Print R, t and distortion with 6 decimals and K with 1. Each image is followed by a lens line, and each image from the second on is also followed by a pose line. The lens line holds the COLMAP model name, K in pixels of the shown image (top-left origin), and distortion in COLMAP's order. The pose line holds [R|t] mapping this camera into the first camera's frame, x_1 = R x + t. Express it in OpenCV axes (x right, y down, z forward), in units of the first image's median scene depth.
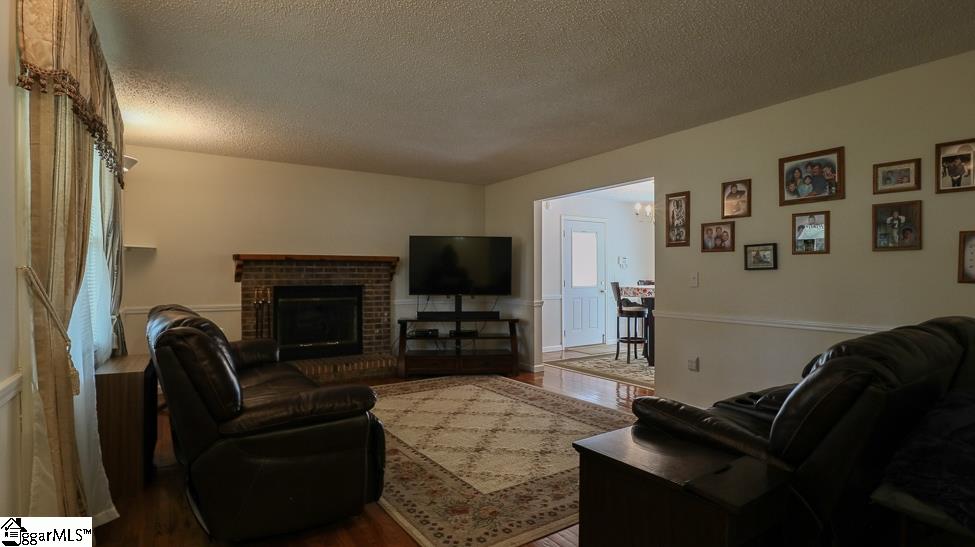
lens RADIAL K [[511.0, 0, 487.5], [0, 511.0, 273.5], [0, 0, 1]] dist [-0.038553, -0.000104]
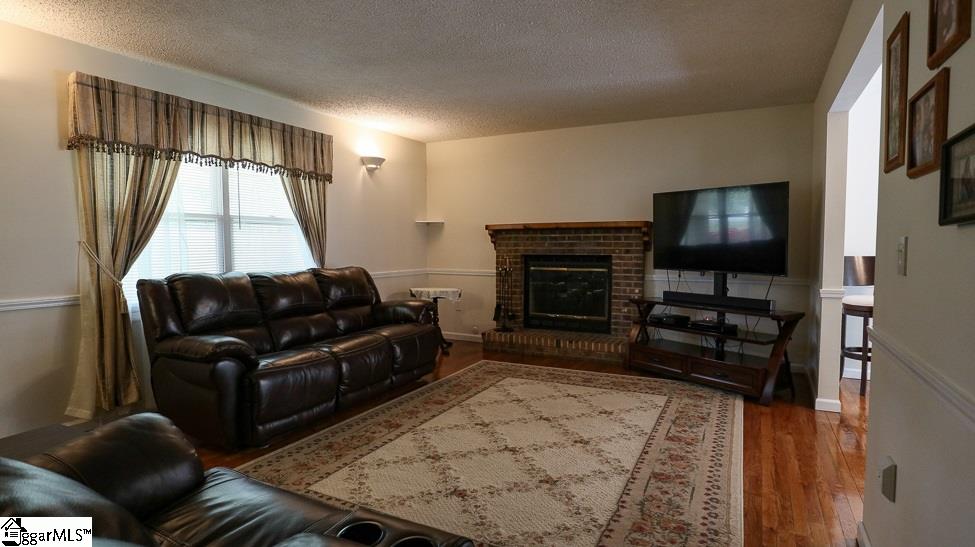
lens RADIAL K [[511.0, 0, 487.5], [0, 511.0, 273.5], [0, 0, 1]] dist [-0.038553, -0.000104]
pose [[0.469479, 0.050802, -0.881481, 0.472001], [0.002728, 0.998255, 0.058986, 0.001978], [0.882940, -0.030097, 0.468521, 0.453032]]
